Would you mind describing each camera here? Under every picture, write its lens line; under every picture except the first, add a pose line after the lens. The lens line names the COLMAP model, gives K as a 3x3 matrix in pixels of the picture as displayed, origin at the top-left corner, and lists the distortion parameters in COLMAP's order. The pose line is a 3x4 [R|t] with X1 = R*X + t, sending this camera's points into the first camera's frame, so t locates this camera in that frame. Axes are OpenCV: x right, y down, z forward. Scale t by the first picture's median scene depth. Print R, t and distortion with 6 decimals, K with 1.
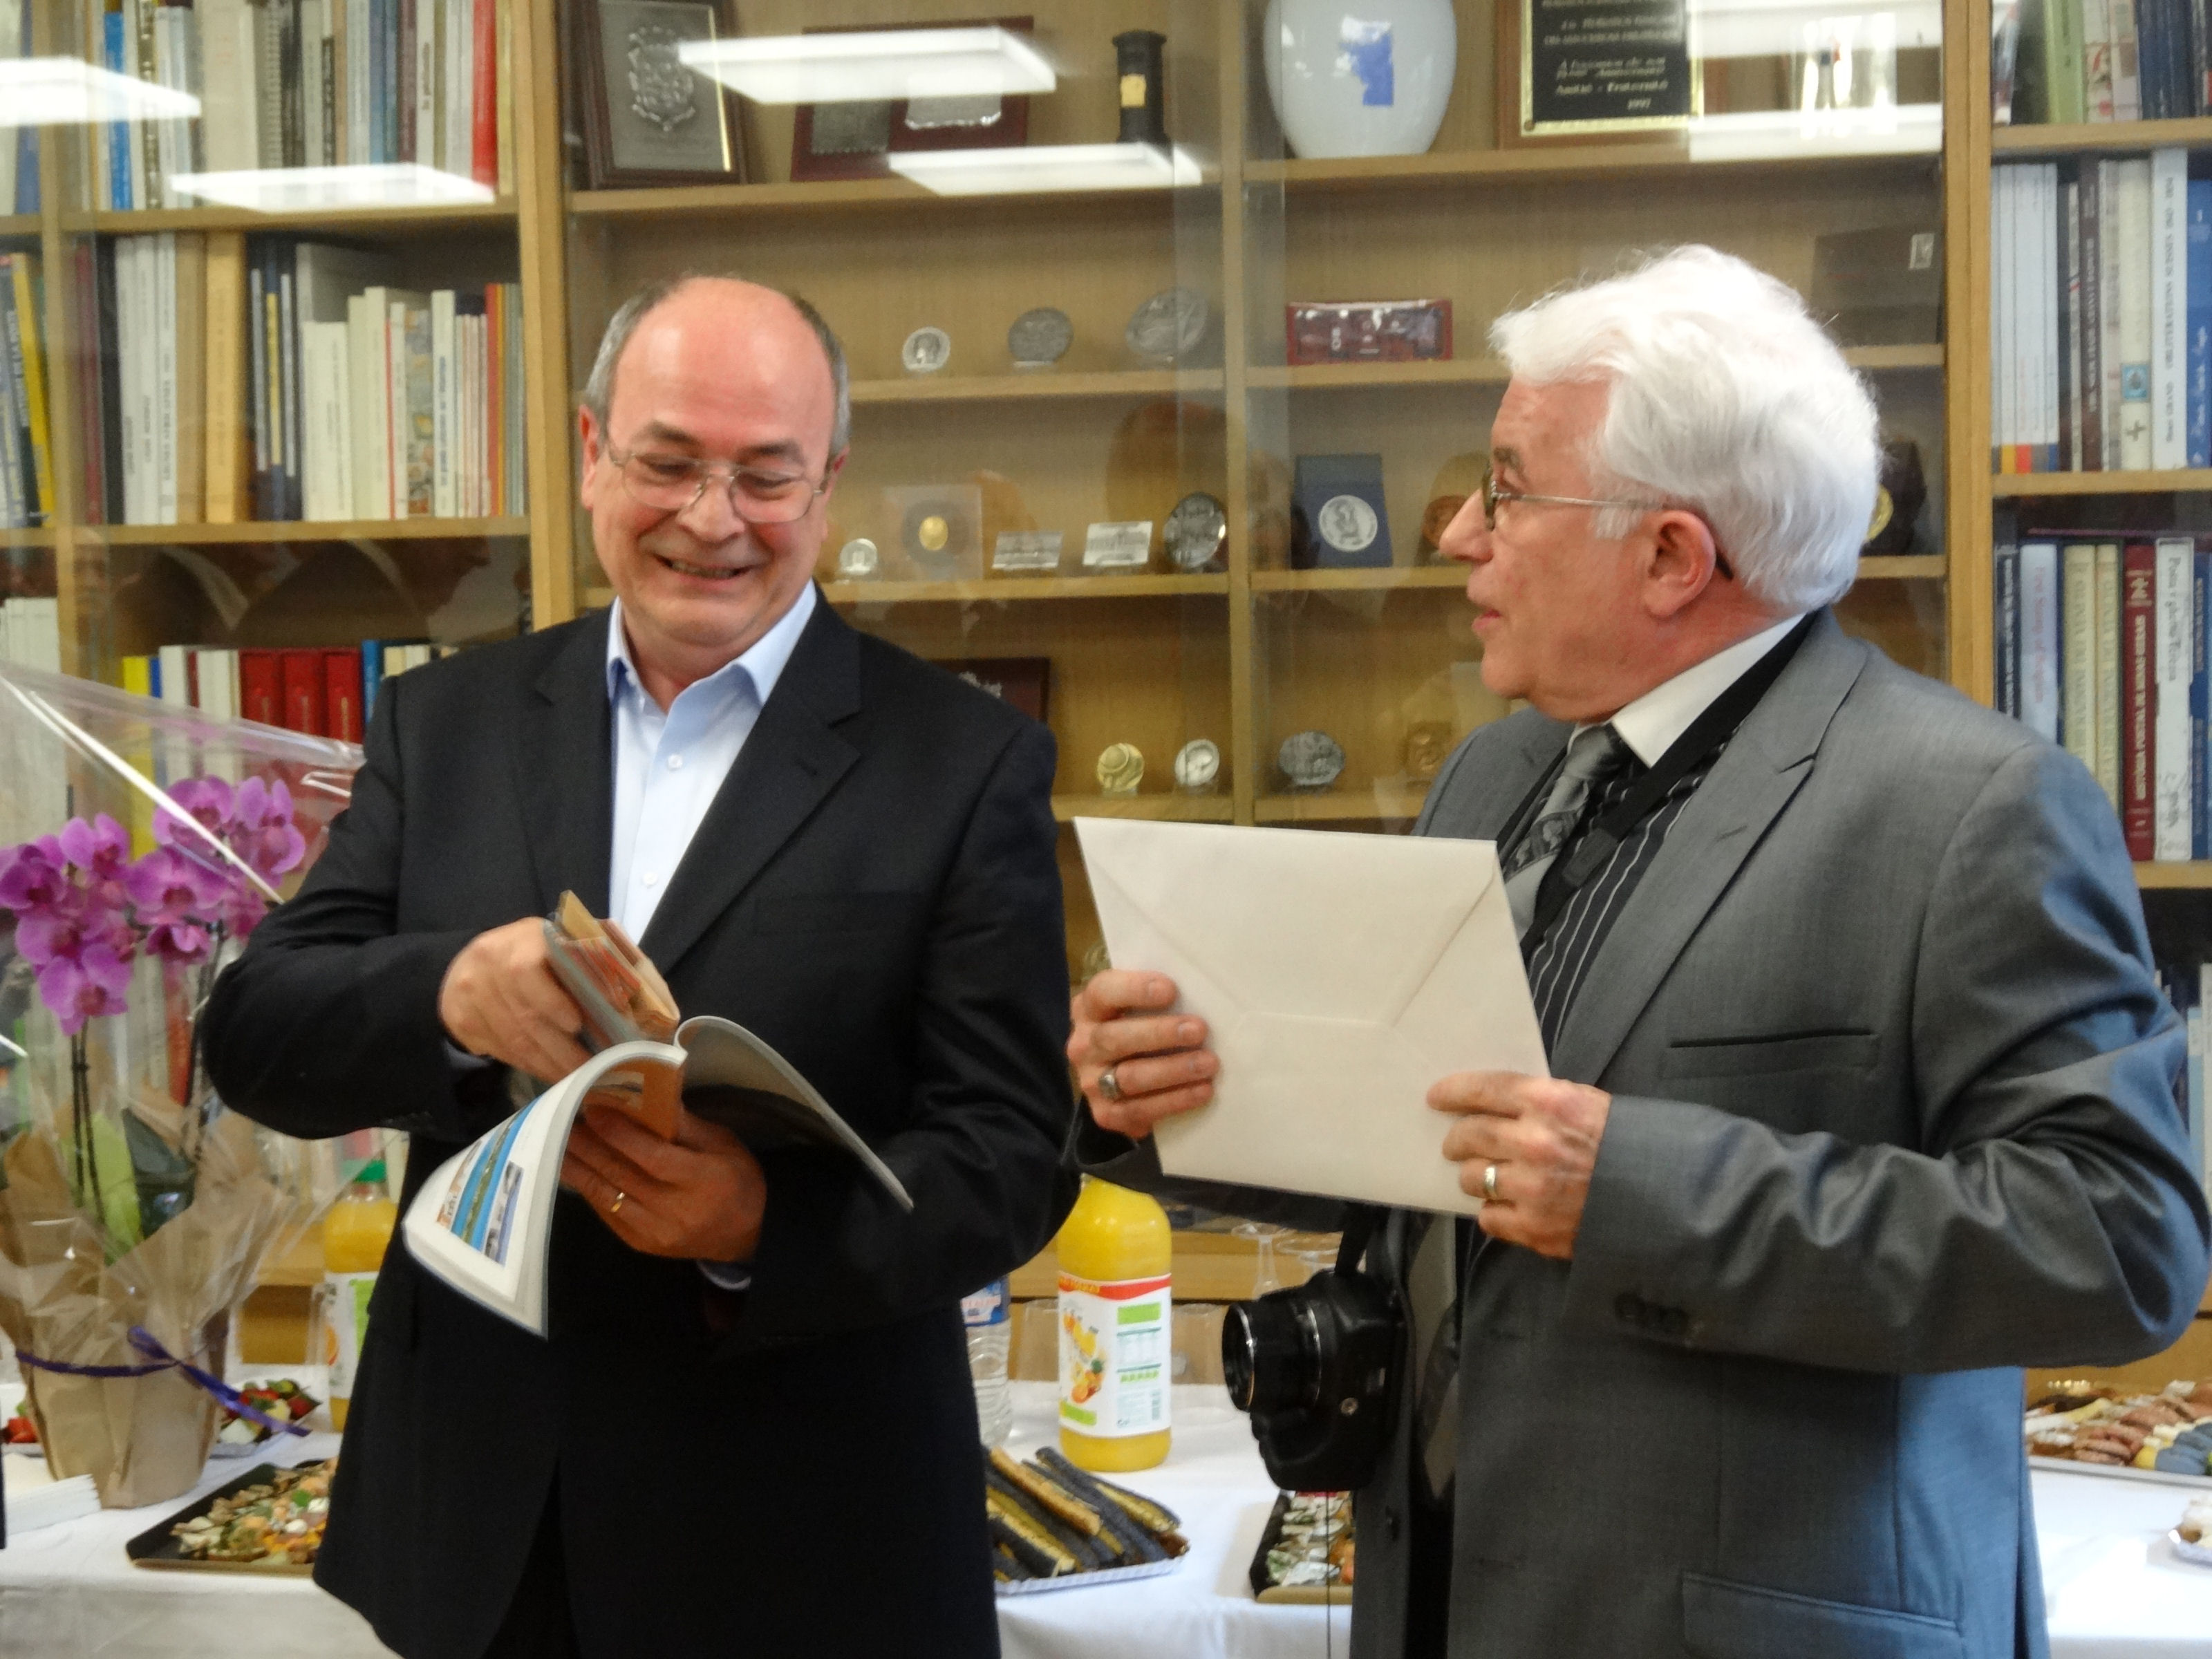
lens RADIAL K [[3546.4, 0, 1077.4], [0, 3546.4, 856.1], [0, 0, 1]] dist [0.003031, 0.000000]
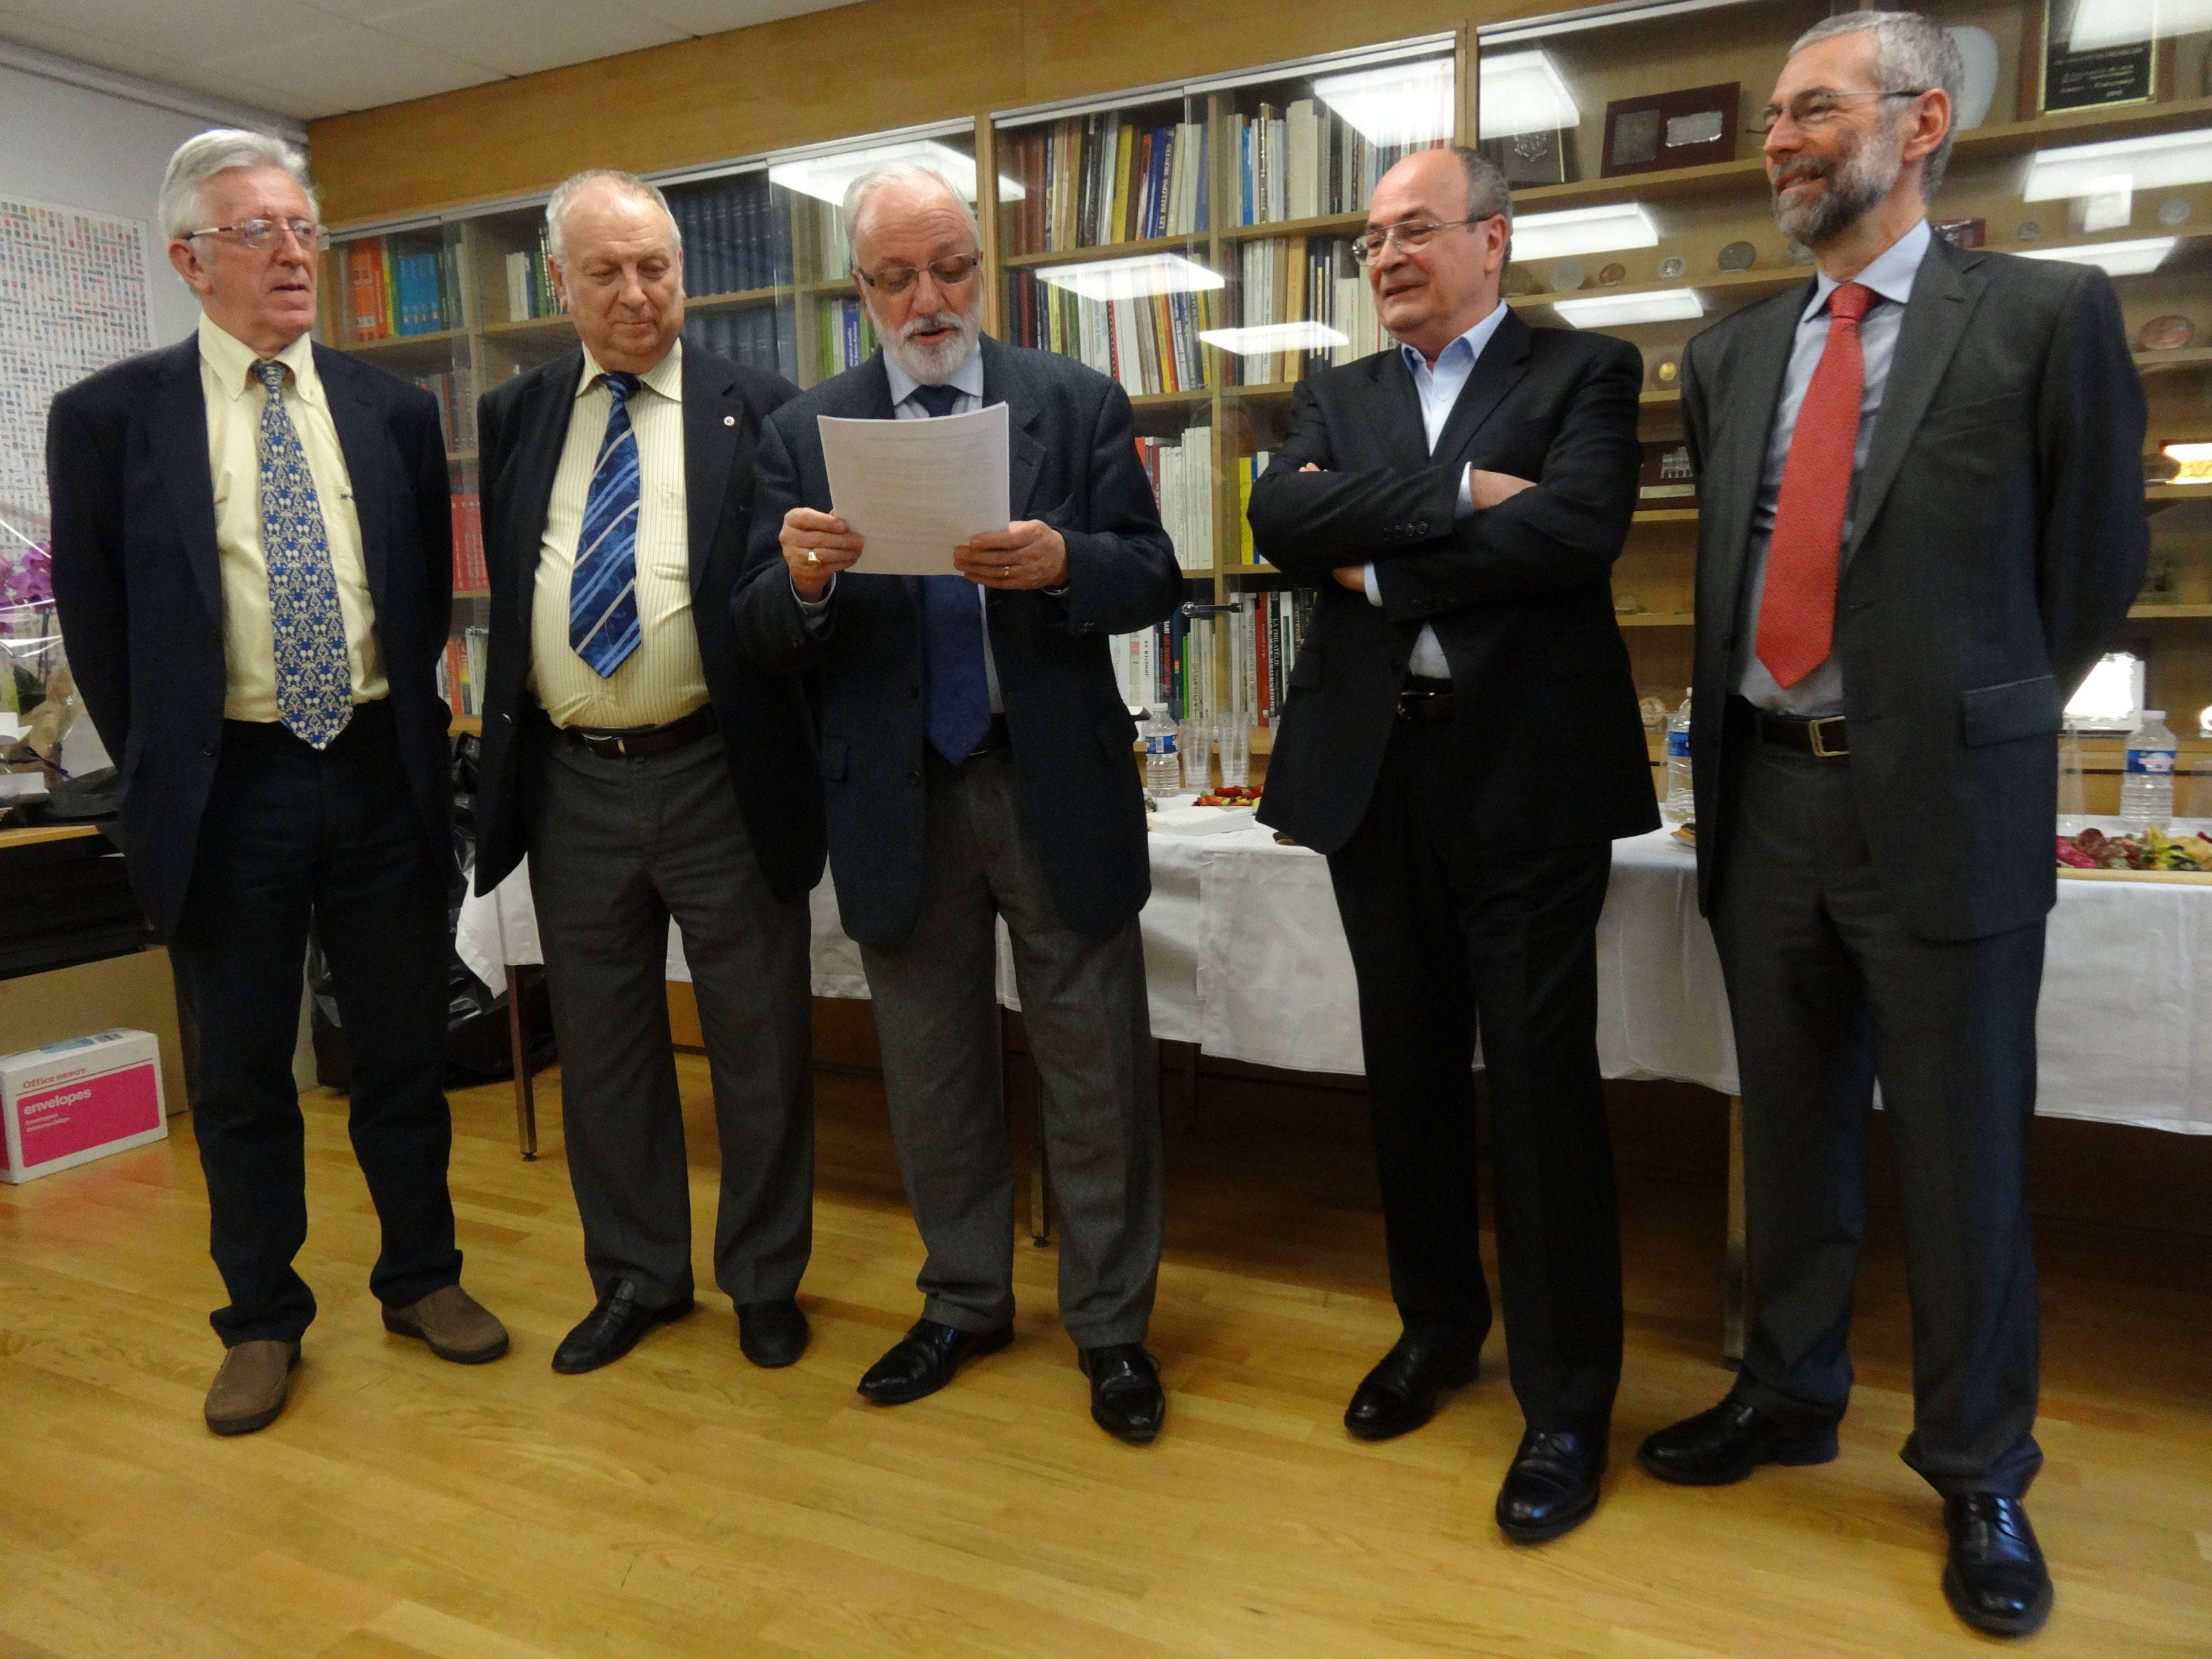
lens RADIAL K [[1638.2, 0, 1101.4], [0, 1638.2, 841.8], [0, 0, 1]] dist [0.002137, 0.000774]
pose [[0.962535, 0.037900, -0.268495, -0.089674], [-0.020666, 0.997557, 0.066727, 0.110652], [0.270368, -0.058678, 0.960967, 0.063316]]
